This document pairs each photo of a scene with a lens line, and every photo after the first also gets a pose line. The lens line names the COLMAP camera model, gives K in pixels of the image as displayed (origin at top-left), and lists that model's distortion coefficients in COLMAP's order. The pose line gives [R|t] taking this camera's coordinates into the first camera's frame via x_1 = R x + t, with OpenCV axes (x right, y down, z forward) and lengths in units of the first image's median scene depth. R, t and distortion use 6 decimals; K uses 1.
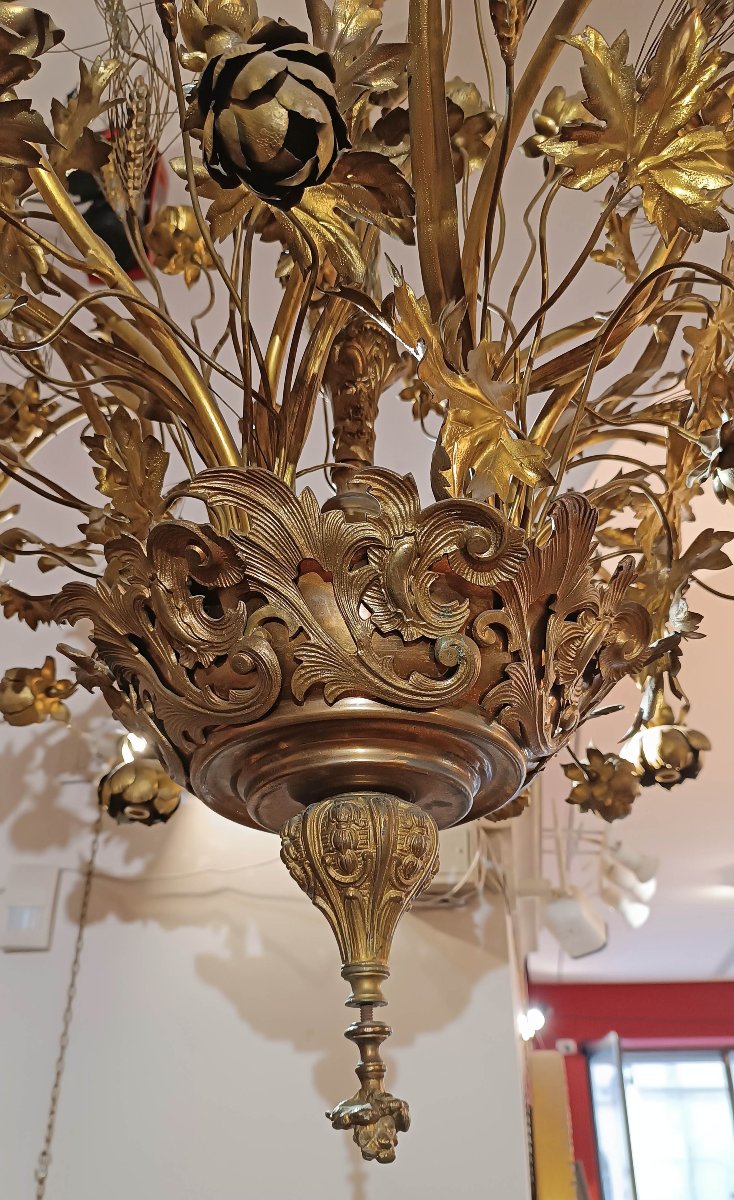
lens RADIAL K [[1074.2, 0, 349.6], [0, 1074.2, 747.0], [0, 0, 1]] dist [0.004650, -0.015213]
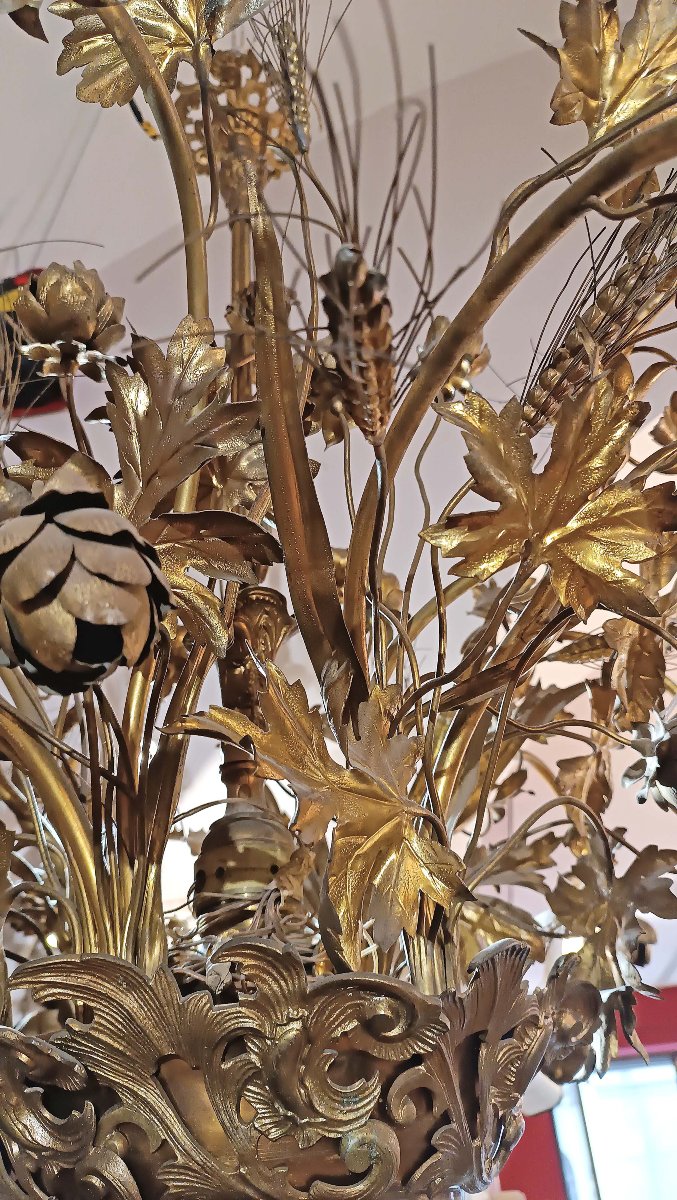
lens RADIAL K [[940.8, 0, 338.5], [0, 940.8, 600.0], [0, 0, 1]] dist [0.012832, -0.037368]
pose [[0.997005, -0.066205, 0.039962, 0.074701], [0.069551, 0.993589, -0.089124, -0.410927], [-0.033806, 0.091637, 0.995219, 0.271044]]
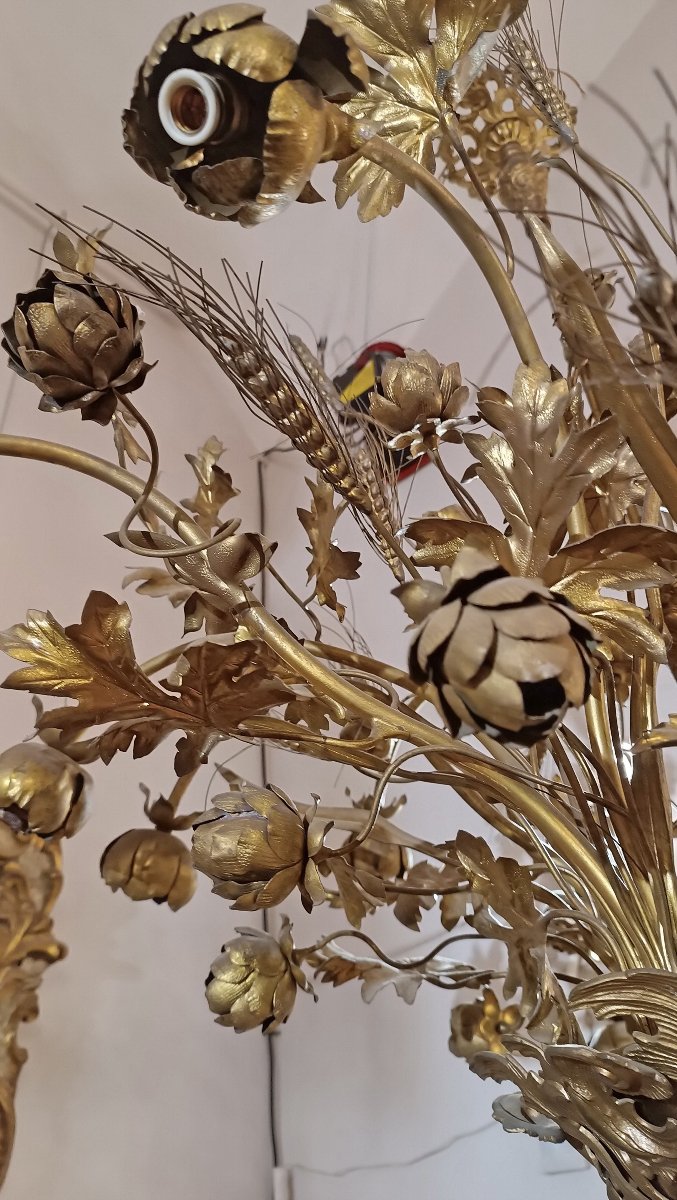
lens RADIAL K [[945.8, 0, 272.1], [0, 945.8, 600.7], [0, 0, 1]] dist [-0.002889, -0.013362]
pose [[0.817552, -0.379747, -0.432898, 0.098010], [0.322565, 0.924738, -0.202017, -0.432920], [0.477032, 0.025521, 0.878515, 0.209228]]
